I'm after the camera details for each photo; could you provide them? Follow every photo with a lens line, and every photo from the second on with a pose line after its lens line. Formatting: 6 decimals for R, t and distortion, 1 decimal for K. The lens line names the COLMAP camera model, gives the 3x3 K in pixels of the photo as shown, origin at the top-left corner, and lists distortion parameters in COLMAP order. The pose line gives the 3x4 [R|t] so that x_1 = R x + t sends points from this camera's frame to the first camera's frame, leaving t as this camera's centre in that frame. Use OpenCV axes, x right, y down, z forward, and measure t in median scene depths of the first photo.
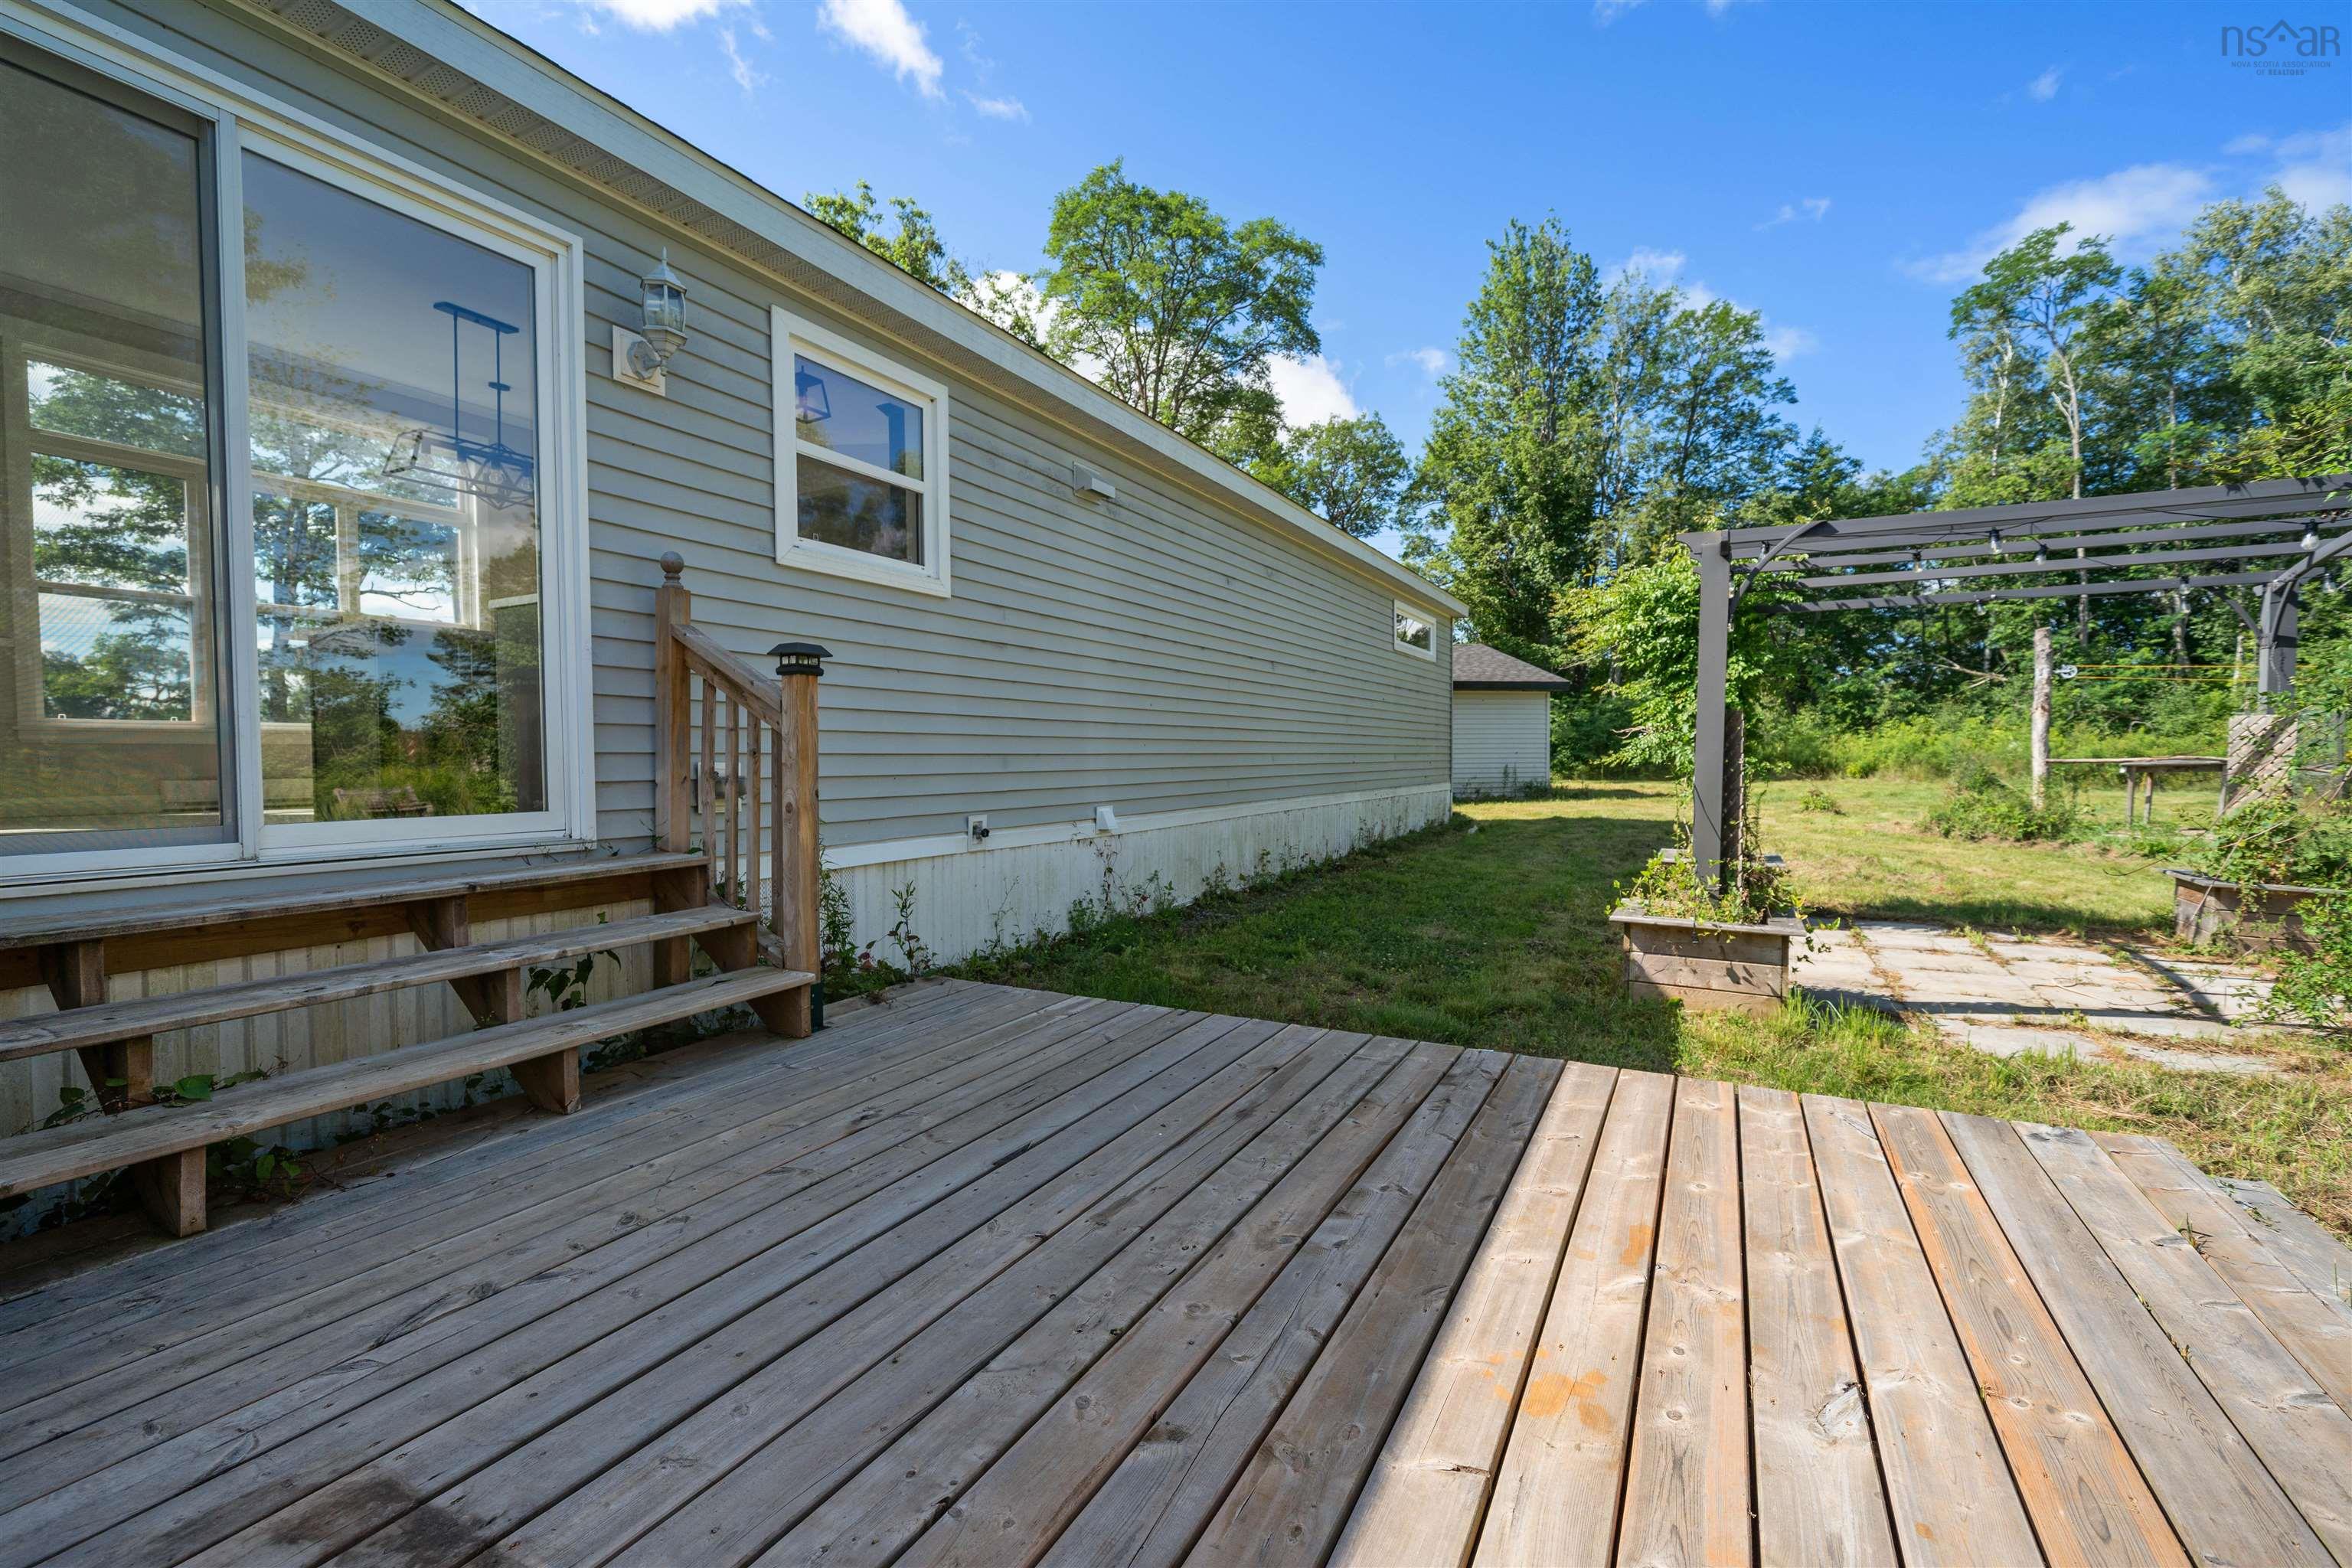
lens RADIAL K [[991.5, 0, 1176.0], [0, 991.5, 784.0], [0, 0, 1]] dist [-0.002064, -0.000454]
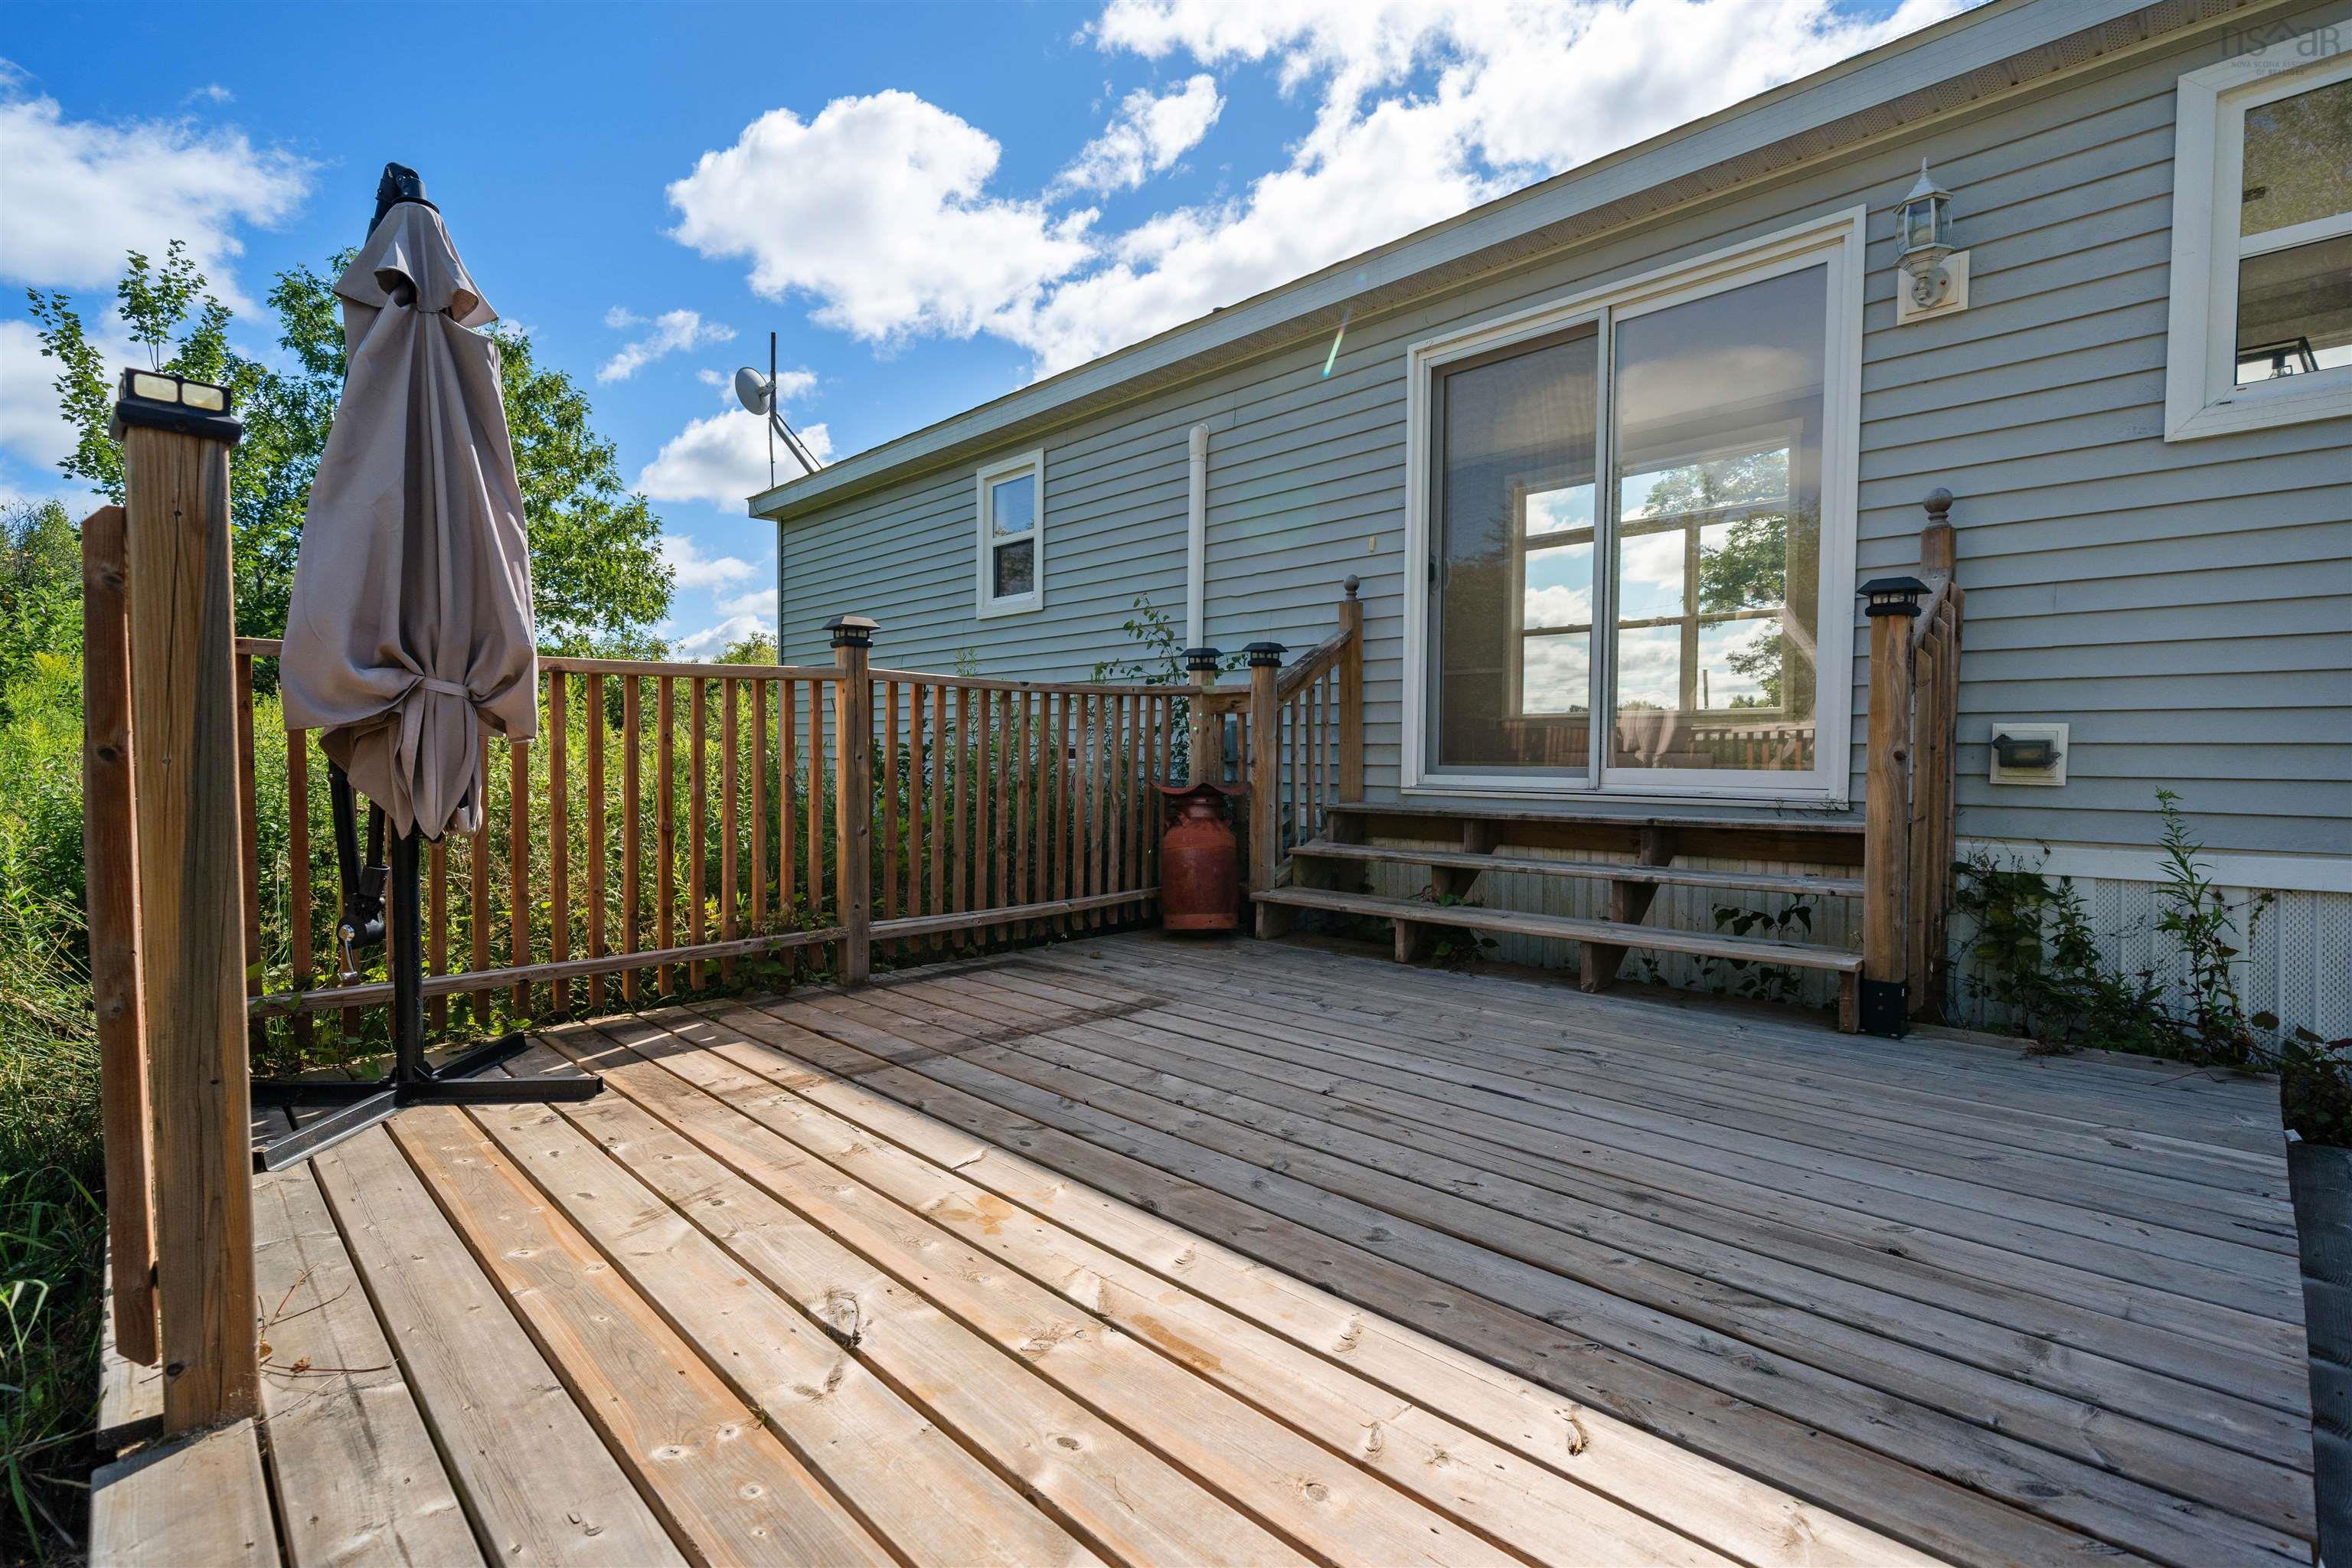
lens RADIAL K [[1059.8, 0, 1176.0], [0, 1059.8, 784.0], [0, 0, 1]] dist [-0.001020, 0.000495]
pose [[-0.288841, 0.032736, -0.956817, 0.627807], [-0.026976, 0.998740, 0.042314, 0.011360], [0.956997, 0.038033, -0.287594, 0.636083]]
